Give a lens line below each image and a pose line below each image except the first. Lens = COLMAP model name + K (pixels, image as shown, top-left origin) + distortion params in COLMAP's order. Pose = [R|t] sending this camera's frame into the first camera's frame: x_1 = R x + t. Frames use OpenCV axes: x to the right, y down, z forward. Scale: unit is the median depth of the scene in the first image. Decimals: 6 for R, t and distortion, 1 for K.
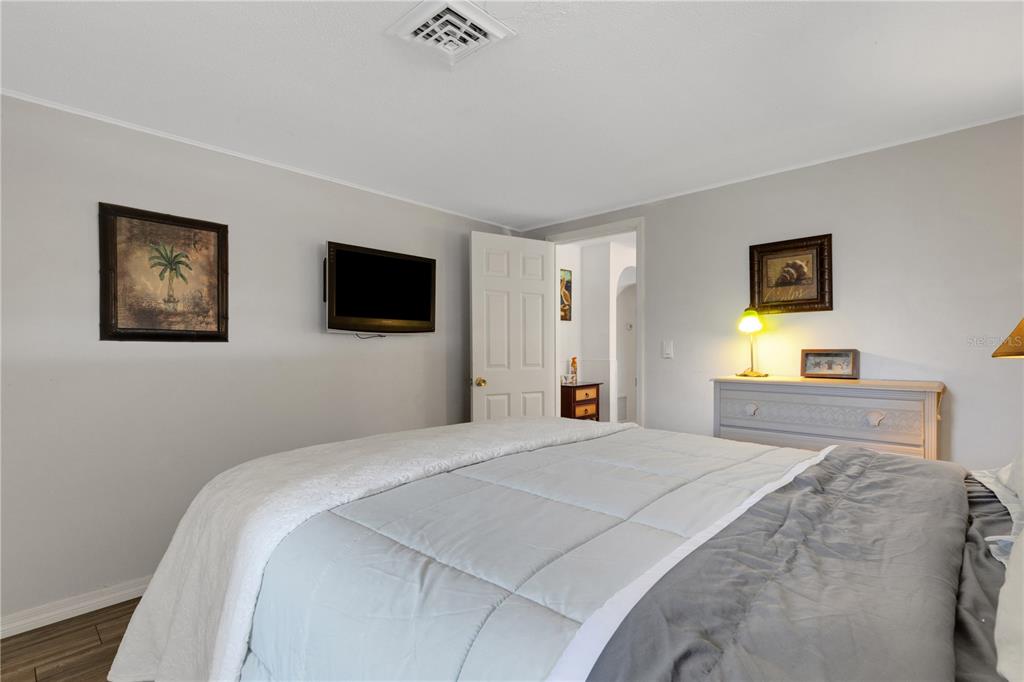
lens RADIAL K [[465.5, 0, 509.6], [0, 465.5, 336.7], [0, 0, 1]] dist [0.008372, 0.000194]
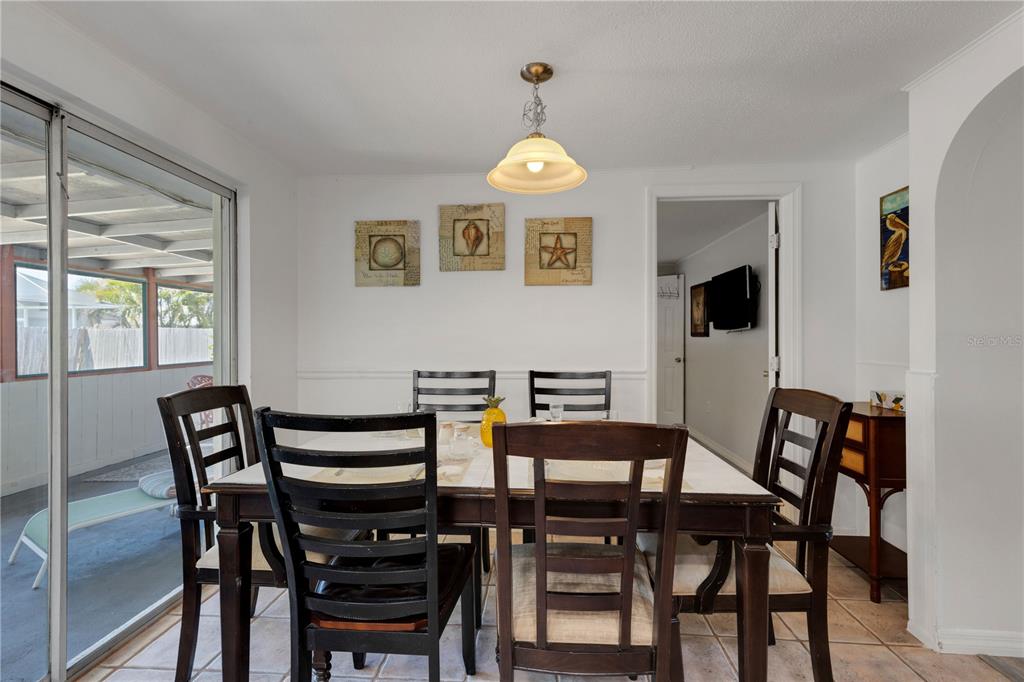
lens RADIAL K [[465.5, 0, 509.6], [0, 465.5, 336.7], [0, 0, 1]] dist [0.008372, 0.000194]
pose [[-0.764727, 0.001408, -0.644353, 0.774732], [0.009972, 0.999904, -0.009650, 0.019886], [0.644277, -0.013806, -0.764667, 1.114816]]
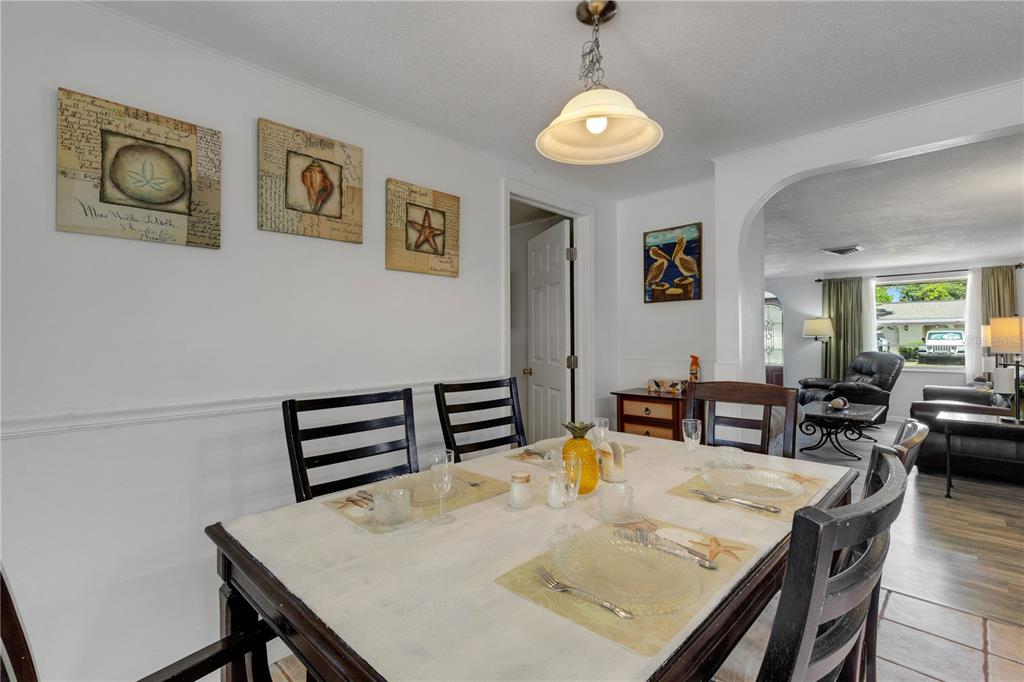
lens RADIAL K [[475.1, 0, 512.0], [0, 475.1, 337.2], [0, 0, 1]] dist [0.002330, 0.000112]
pose [[-0.000188, -0.002735, -0.999996, 0.823131], [0.019063, 0.999815, -0.002738, 0.015429], [0.999818, -0.019063, -0.000136, 0.765375]]
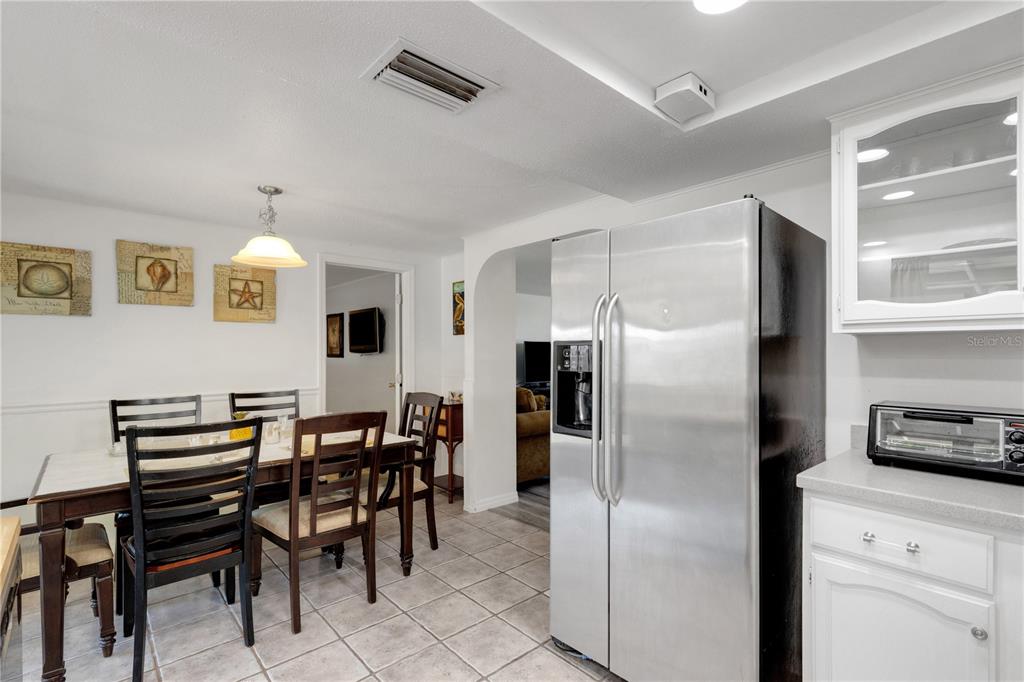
lens RADIAL K [[474.6, 0, 514.0], [0, 474.6, 352.3], [0, 0, 1]] dist [0.002582, 0.000238]
pose [[-0.069615, 0.006193, -0.997555, 1.074338], [0.015517, 0.999866, 0.005124, -0.002535], [0.997453, -0.015122, -0.069702, 1.173137]]
